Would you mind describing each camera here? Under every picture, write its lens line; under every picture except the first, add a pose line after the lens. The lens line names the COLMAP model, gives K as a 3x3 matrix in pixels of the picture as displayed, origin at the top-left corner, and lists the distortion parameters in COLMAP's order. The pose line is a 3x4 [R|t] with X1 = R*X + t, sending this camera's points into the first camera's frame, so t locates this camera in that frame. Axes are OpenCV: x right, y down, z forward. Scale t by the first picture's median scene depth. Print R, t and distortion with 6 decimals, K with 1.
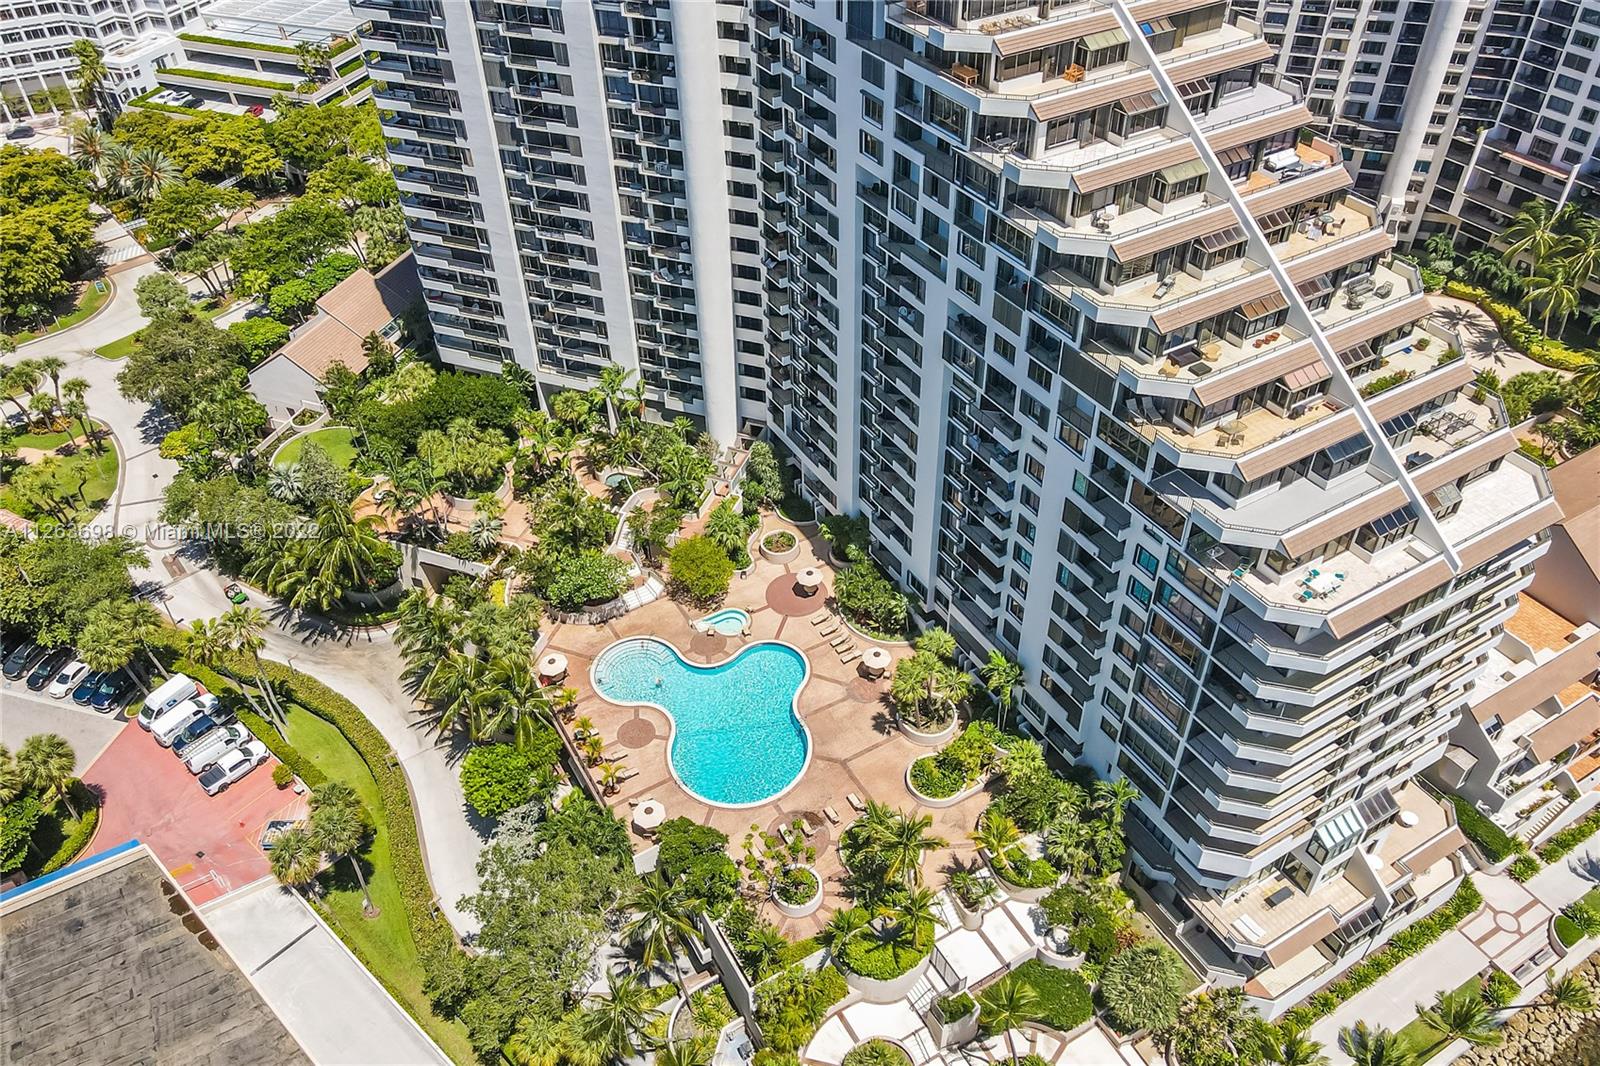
lens RADIAL K [[1198.5, 0, 792.6], [0, 1198.5, 501.7], [0, 0, 1]] dist [-0.005352, 0.032594]
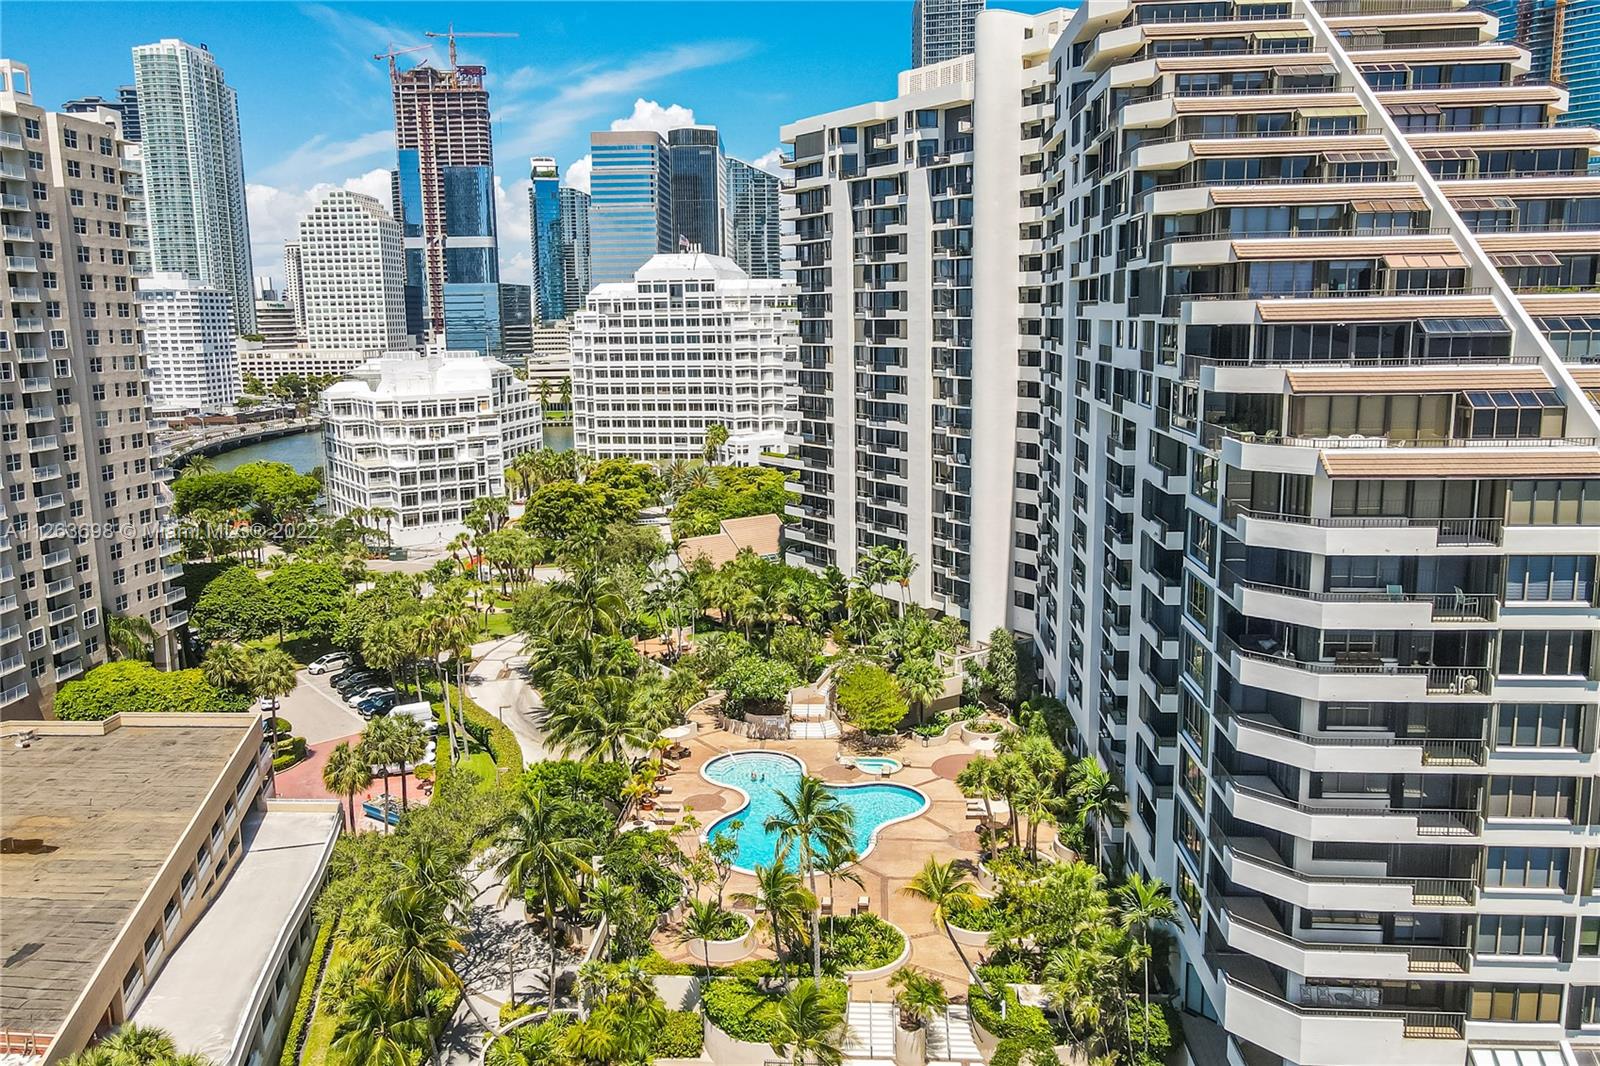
lens RADIAL K [[1198.5, 0, 792.6], [0, 1198.5, 501.7], [0, 0, 1]] dist [-0.005352, 0.032594]
pose [[0.827644, 0.095925, -0.552995, 0.315329], [-0.361608, 0.844669, -0.394683, 0.269553], [0.429238, 0.526624, 0.733772, 0.219829]]
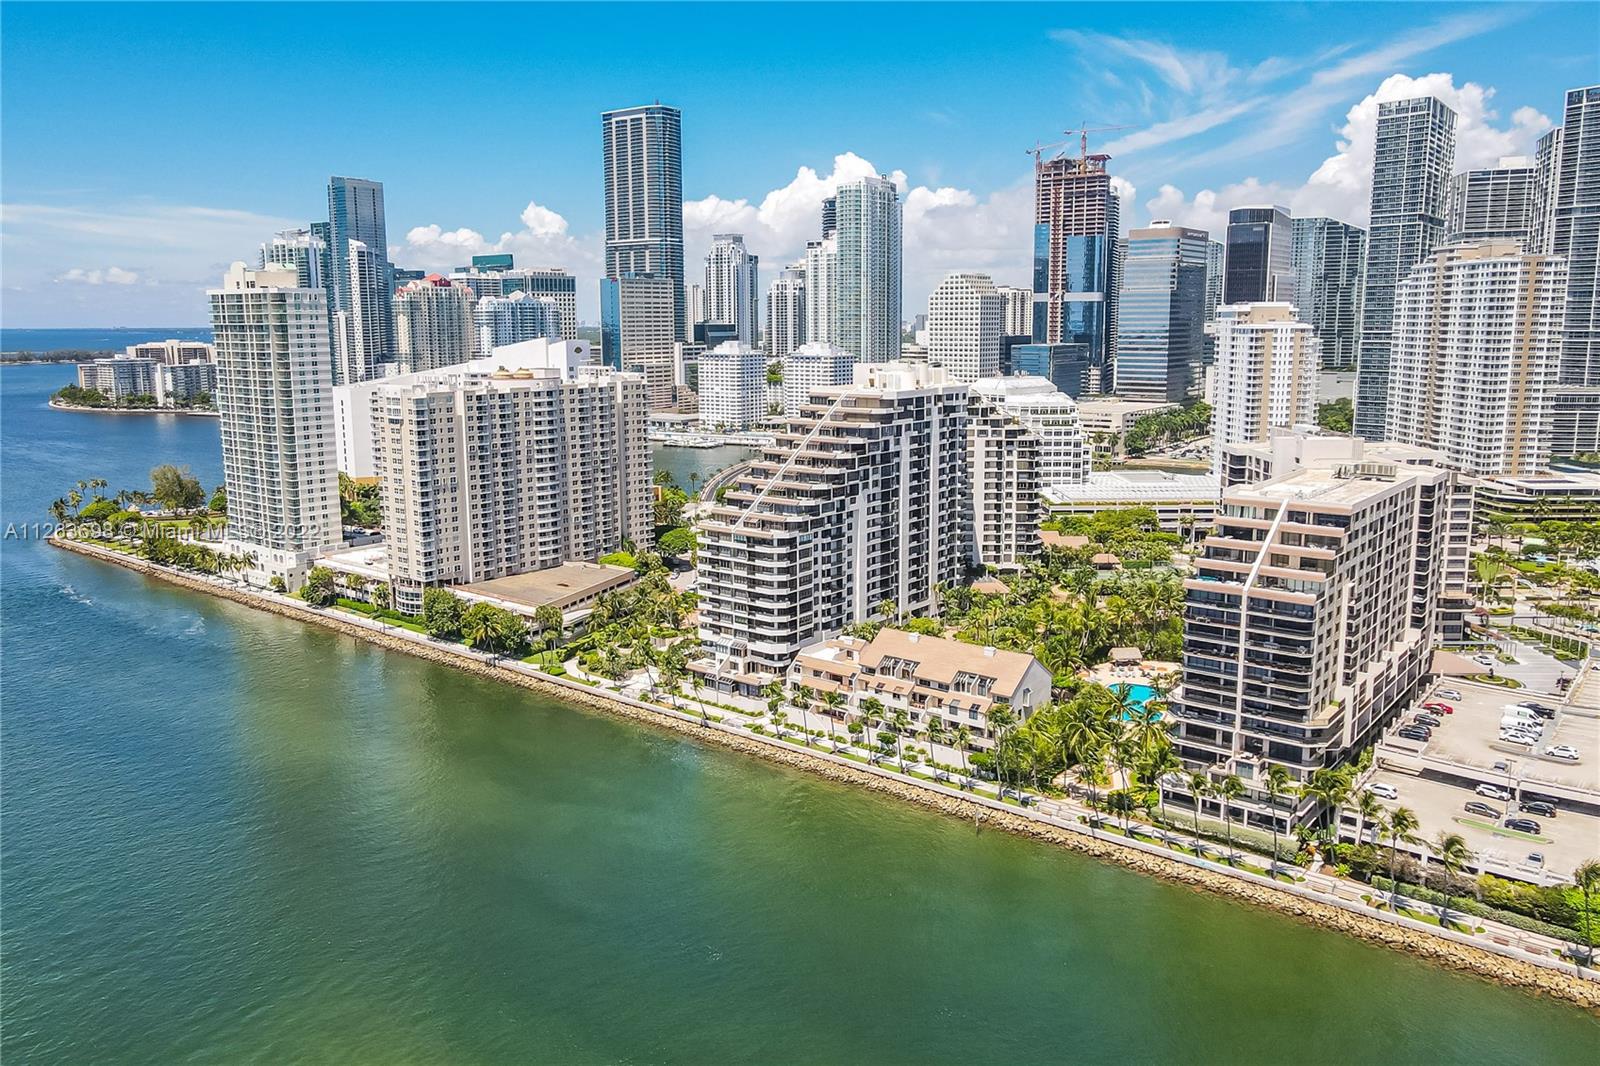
lens RADIAL K [[1198.5, 0, 792.6], [0, 1198.5, 501.7], [0, 0, 1]] dist [-0.005352, 0.032594]
pose [[0.351046, 0.161668, -0.922296, 2.175458], [-0.601313, 0.793962, -0.089701, 0.112320], [0.717767, 0.586078, 0.375931, -0.125937]]
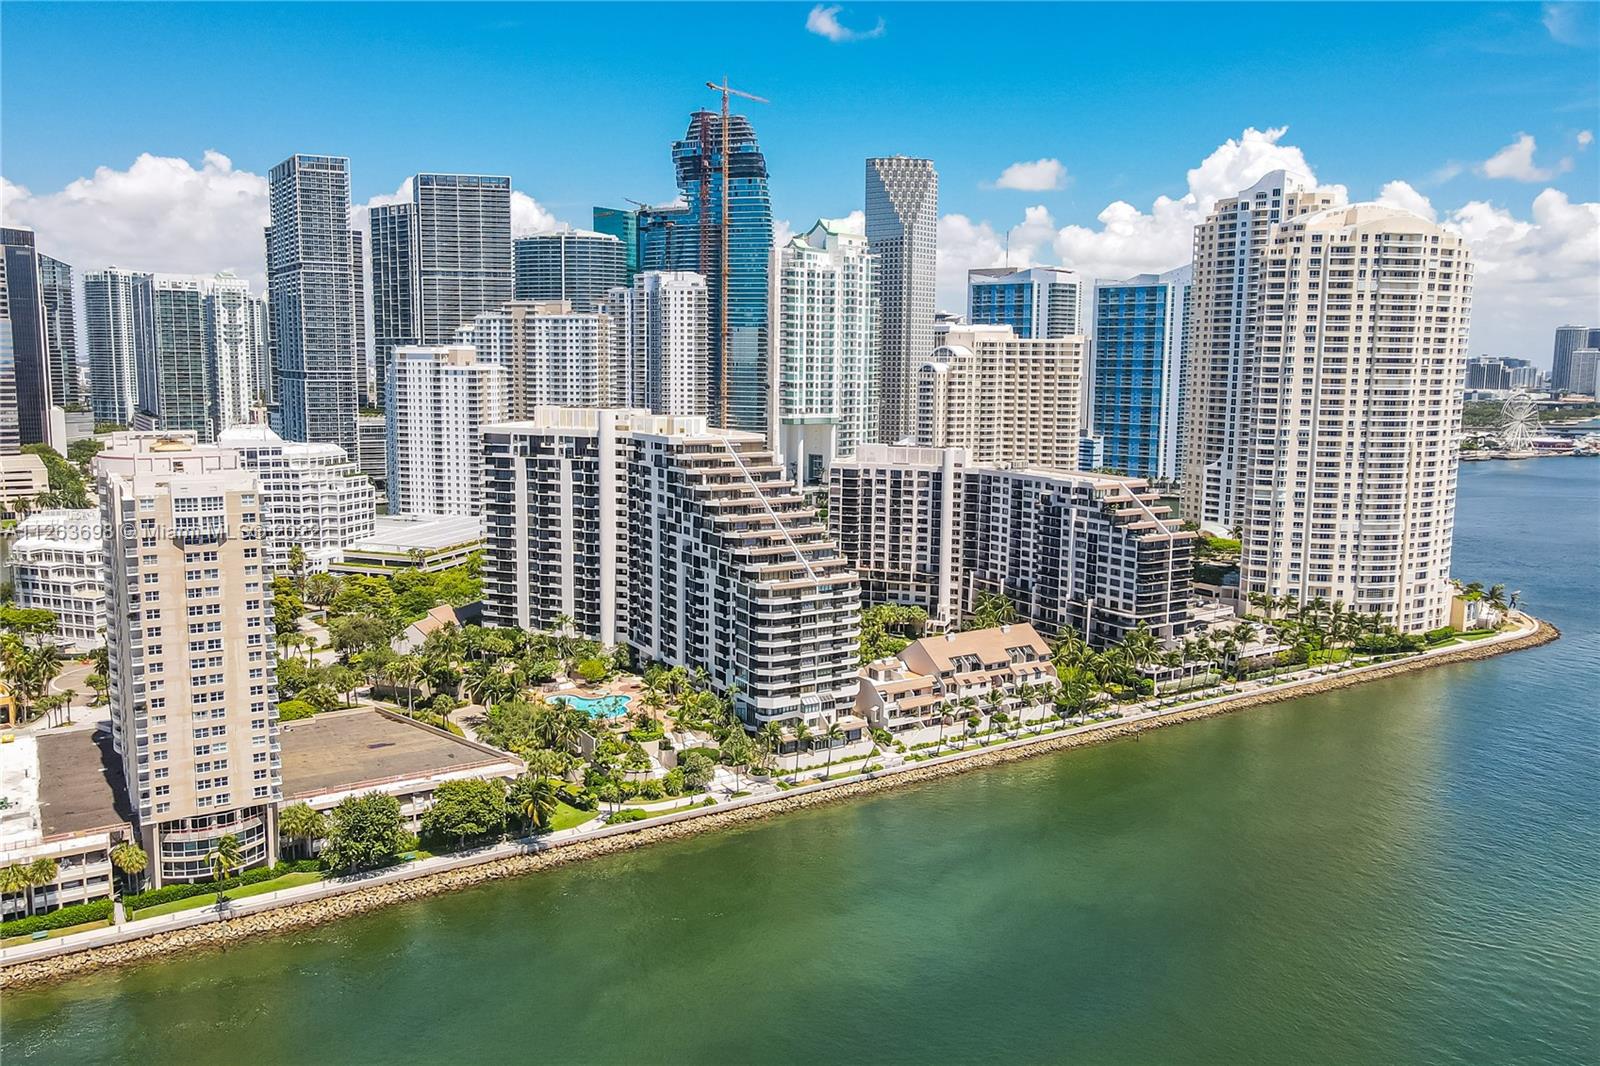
lens RADIAL K [[1198.5, 0, 792.6], [0, 1198.5, 501.7], [0, 0, 1]] dist [-0.005352, 0.032594]
pose [[0.998808, 0.029380, 0.038977, 0.200914], [-0.003377, 0.838233, -0.545302, 0.973658], [-0.048693, 0.544521, 0.837333, -1.104836]]
